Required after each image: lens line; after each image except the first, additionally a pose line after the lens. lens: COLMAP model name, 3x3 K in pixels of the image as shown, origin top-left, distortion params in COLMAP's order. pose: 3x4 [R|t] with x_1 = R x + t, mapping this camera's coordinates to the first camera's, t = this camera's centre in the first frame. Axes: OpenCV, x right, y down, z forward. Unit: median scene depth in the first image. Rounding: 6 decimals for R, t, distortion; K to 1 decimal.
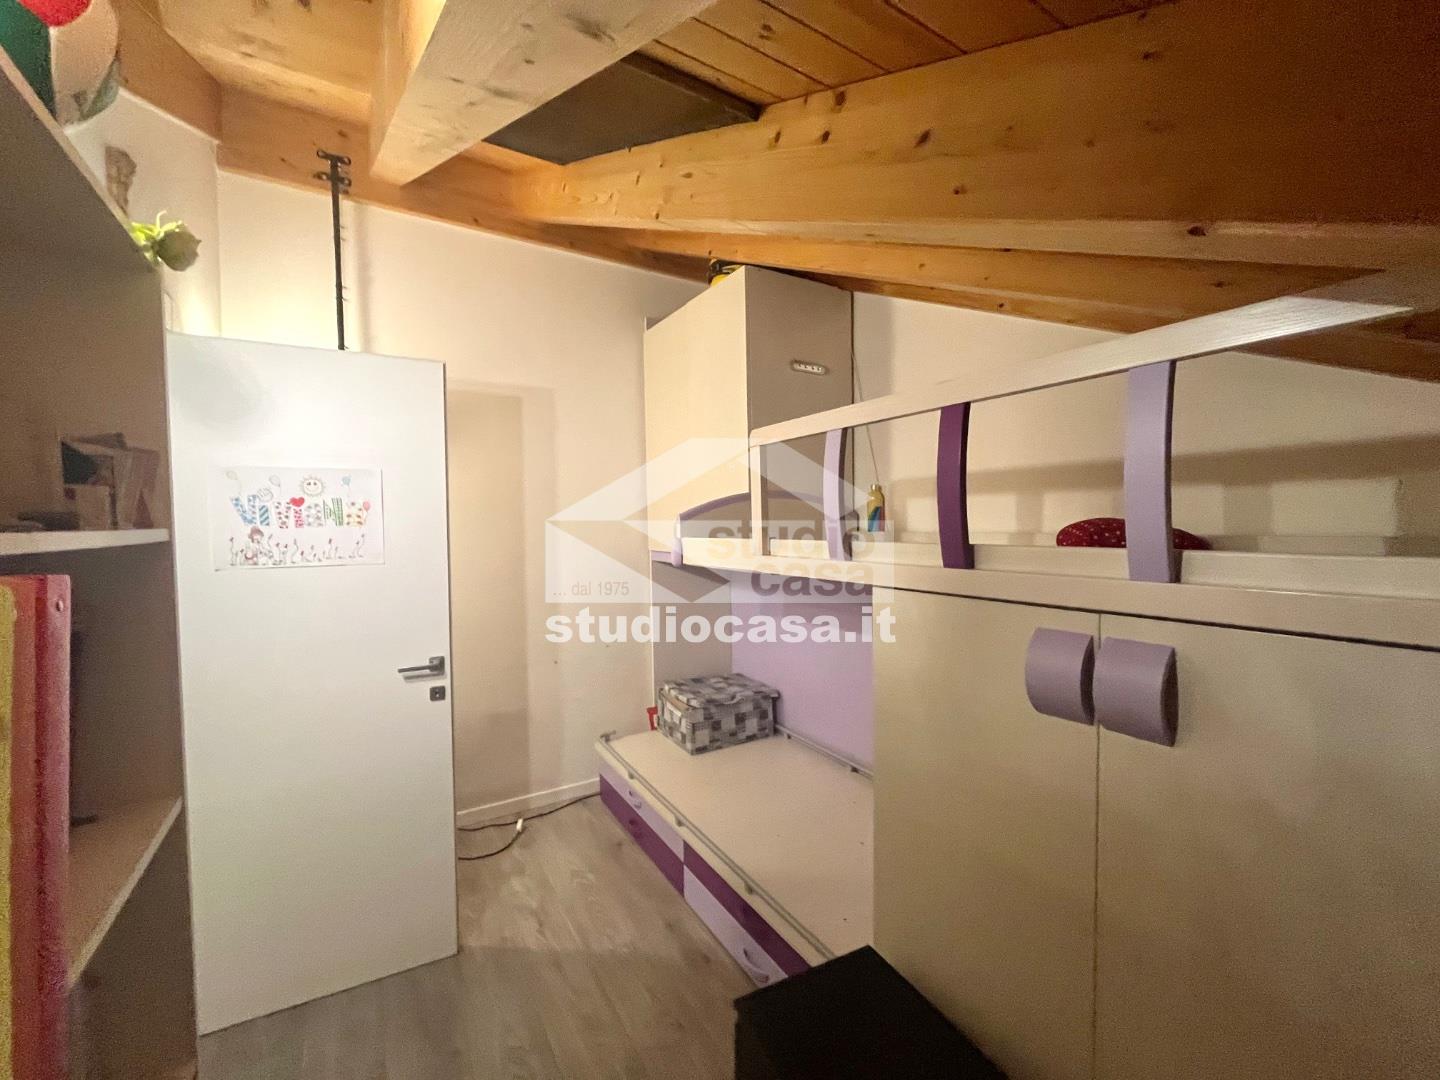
lens RADIAL K [[583.7, 0, 721.3], [0, 583.7, 543.1], [0, 0, 1]] dist [-0.003774, 0.000161]
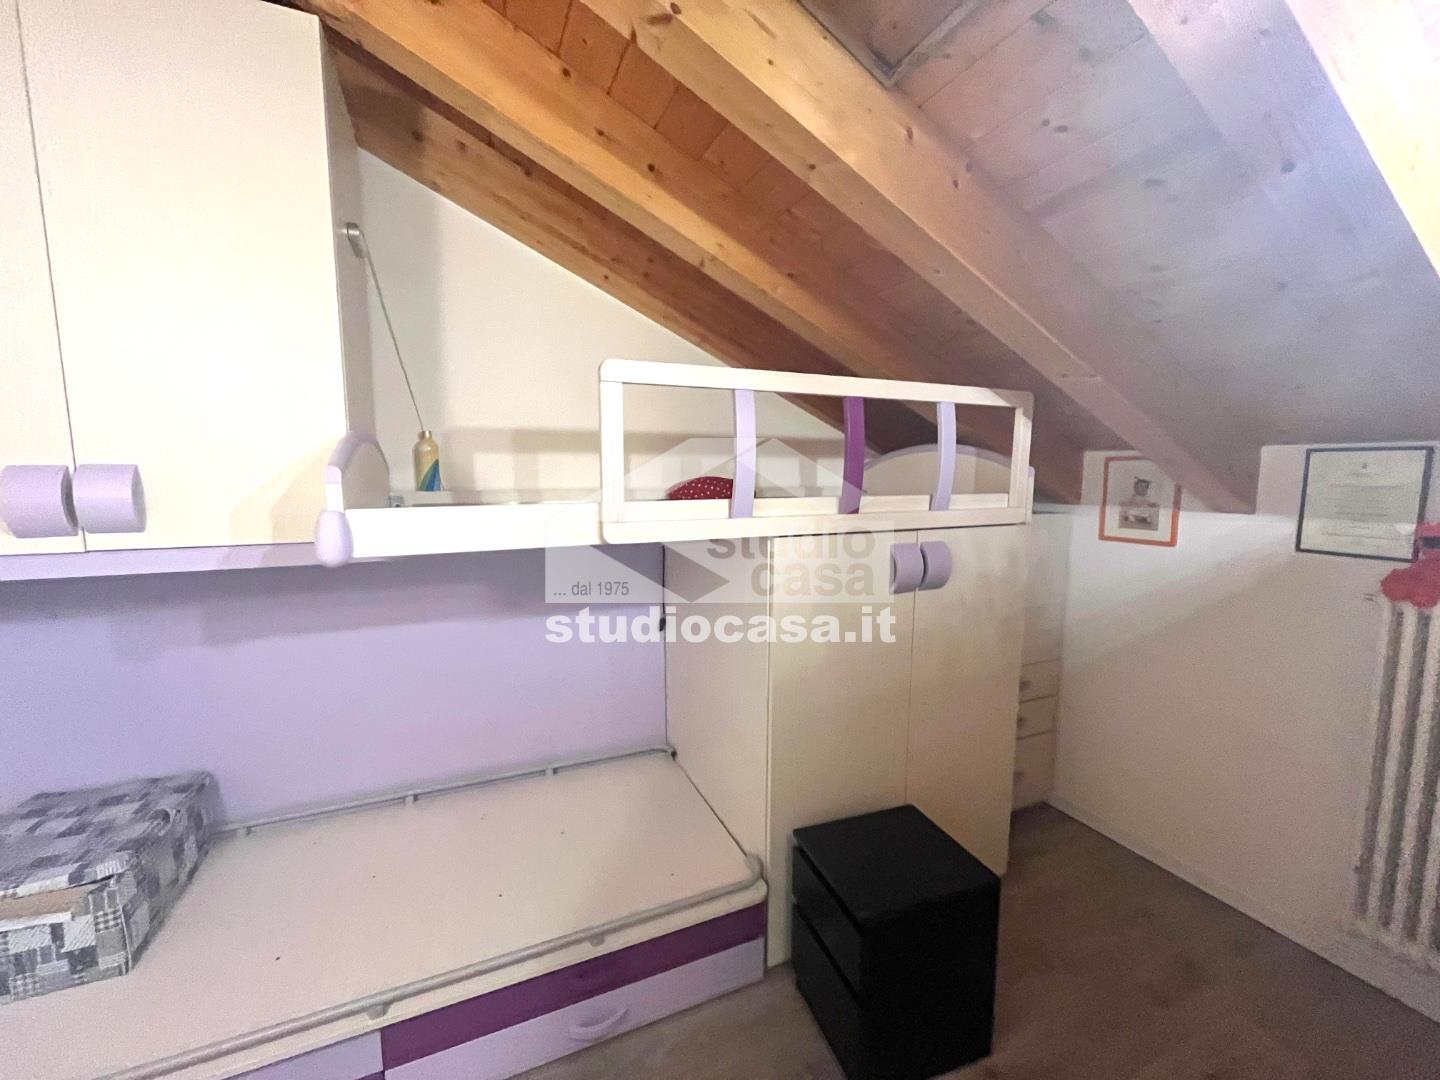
lens RADIAL K [[583.7, 0, 723.3], [0, 583.7, 540.7], [0, 0, 1]] dist [-0.003774, 0.000161]
pose [[0.120931, -0.099322, 0.987680, -0.483852], [0.030515, 0.994883, 0.096311, -0.017918], [-0.992192, 0.018492, 0.123343, 0.521387]]
